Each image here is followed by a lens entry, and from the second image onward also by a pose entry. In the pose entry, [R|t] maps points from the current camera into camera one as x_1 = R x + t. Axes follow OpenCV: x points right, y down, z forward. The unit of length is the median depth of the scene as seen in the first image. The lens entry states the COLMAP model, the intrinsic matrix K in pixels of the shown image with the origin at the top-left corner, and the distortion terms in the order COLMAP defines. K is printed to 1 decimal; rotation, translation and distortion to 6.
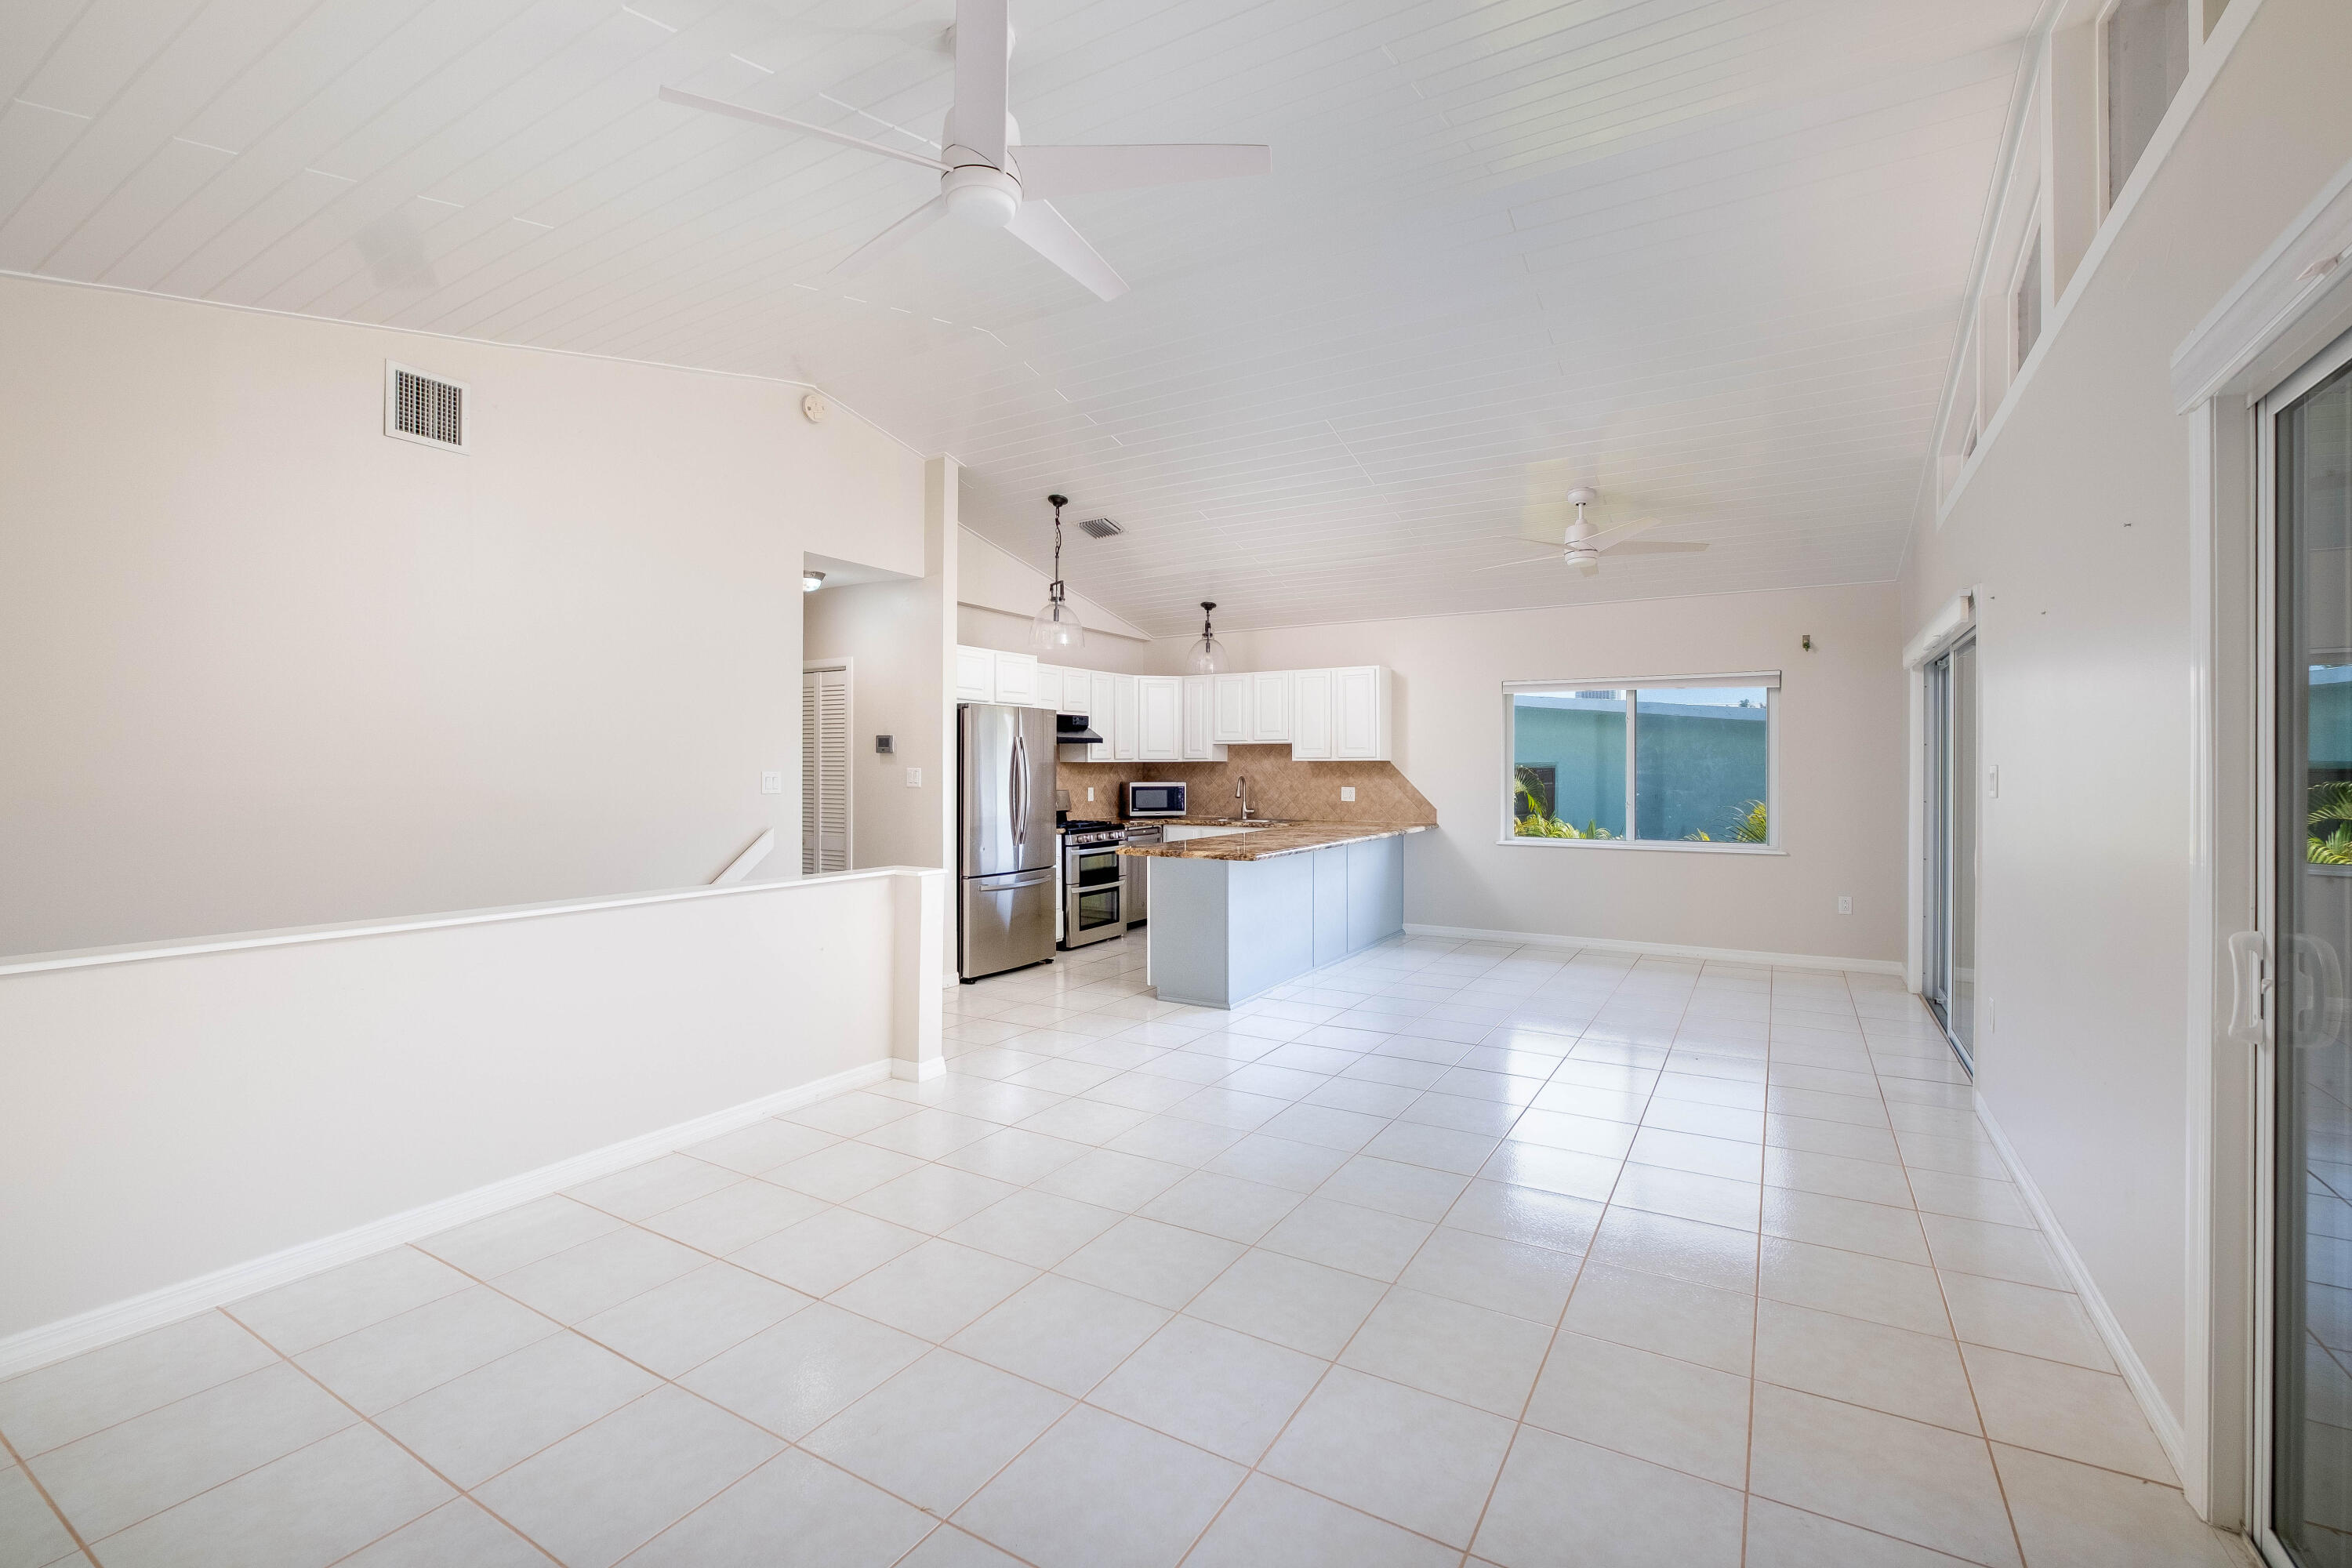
lens RADIAL K [[1016.7, 0, 1175.3], [0, 1016.7, 776.8], [0, 0, 1]] dist [-0.003808, -0.000638]
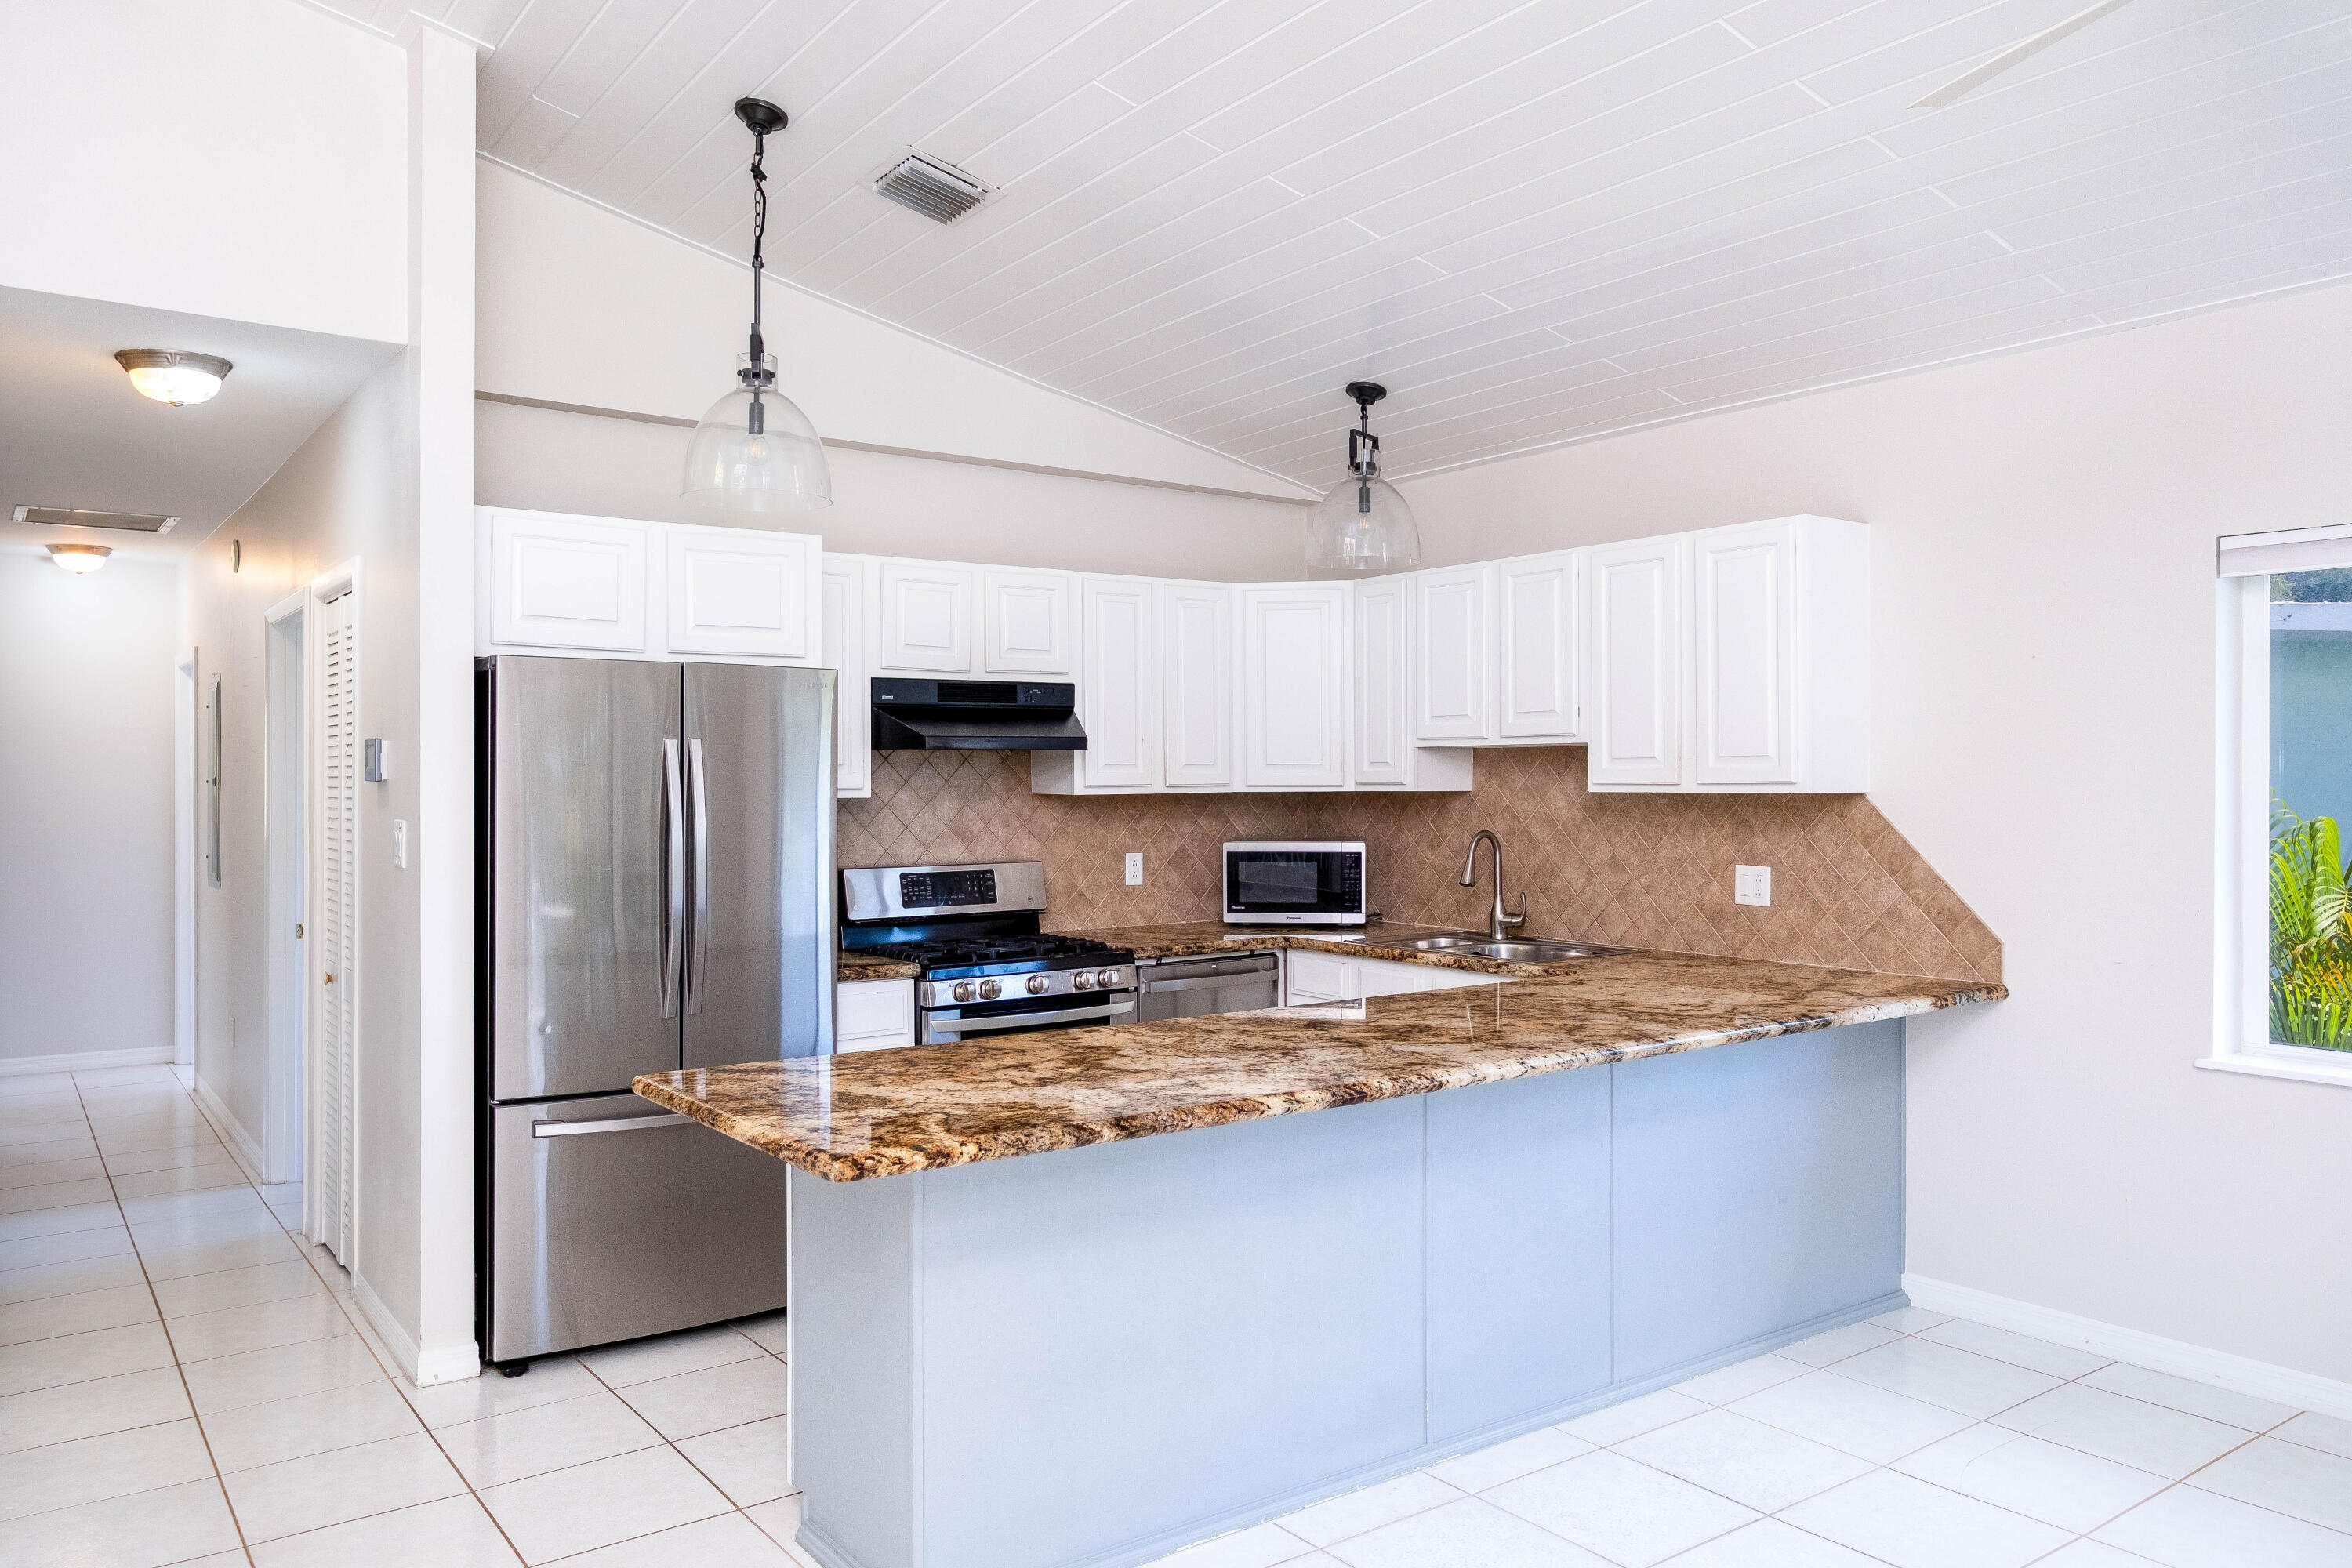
lens RADIAL K [[1657.5, 0, 1165.5], [0, 1657.5, 786.0], [0, 0, 1]] dist [-0.021430, 0.002991]
pose [[0.919426, -0.001832, -0.393259, 0.209409], [-0.000437, 0.999984, -0.005679, -0.014096], [0.393263, 0.005393, 0.919410, 0.388809]]
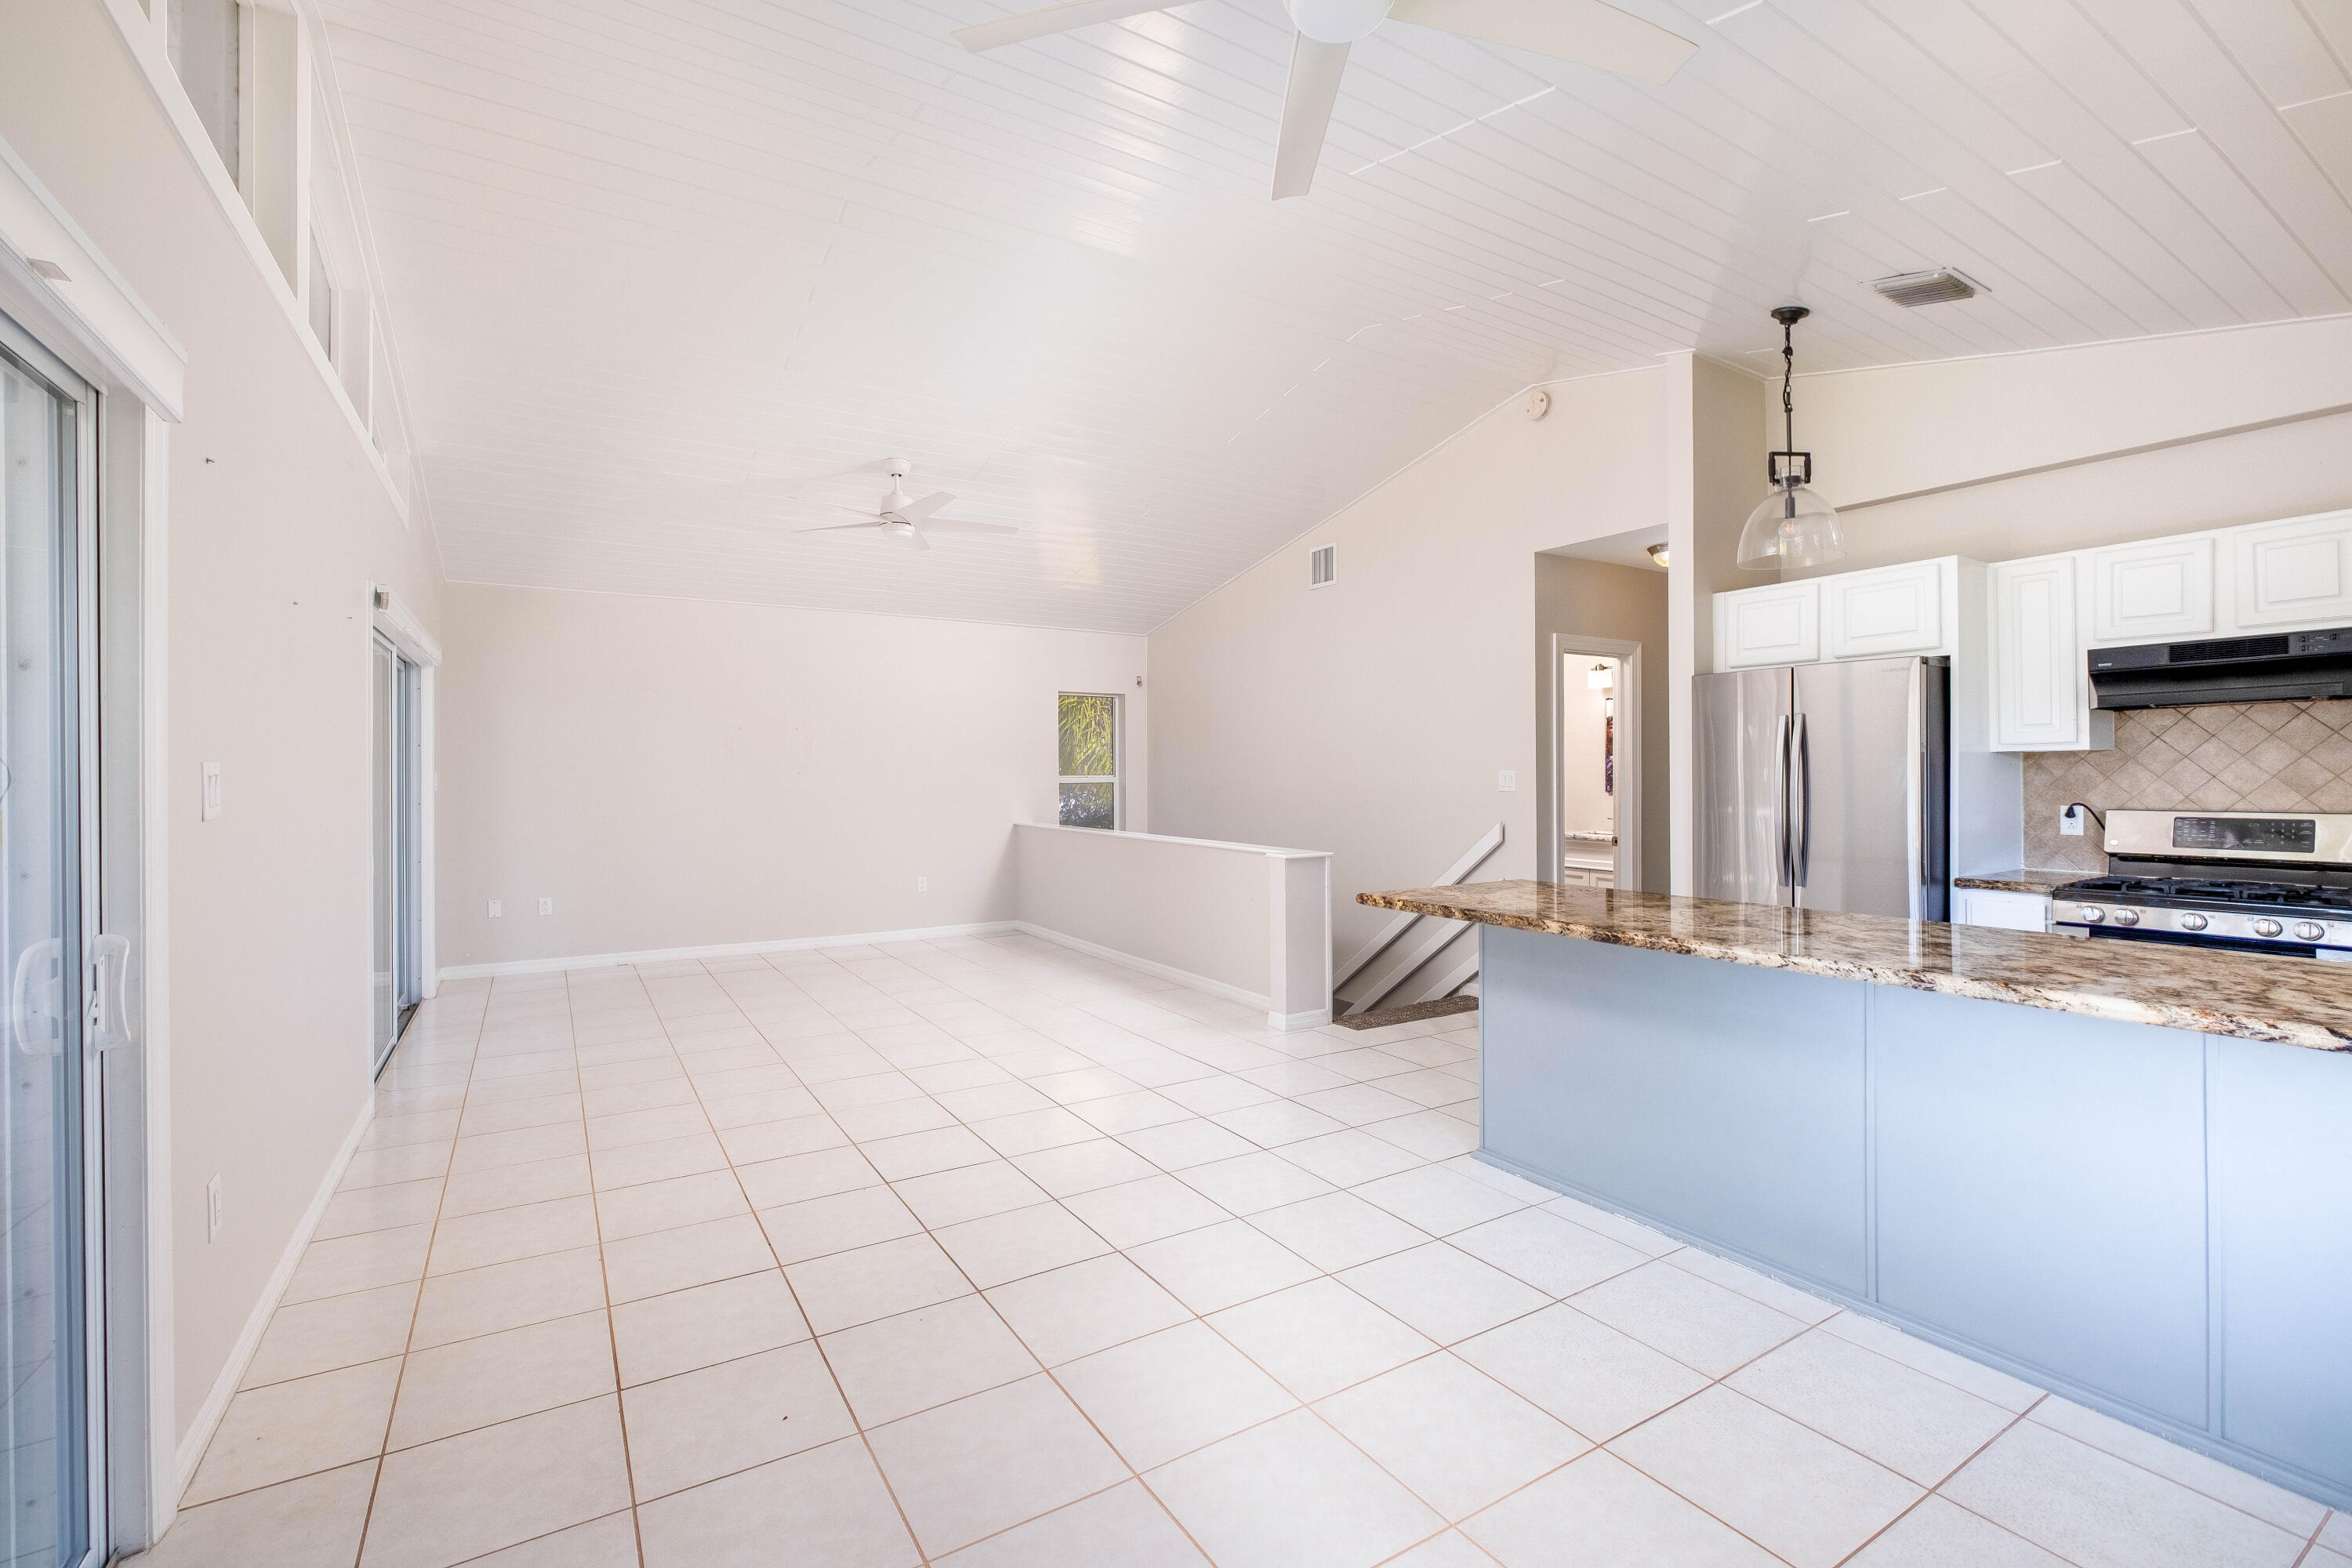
lens RADIAL K [[1016.7, 0, 1167.1], [0, 1016.7, 774.8], [0, 0, 1]] dist [-0.003808, -0.000638]
pose [[-0.457903, 0.003555, -0.888995, 0.457376], [-0.001948, 0.999986, 0.005003, -0.003535], [0.889000, 0.004023, -0.457890, 0.747723]]
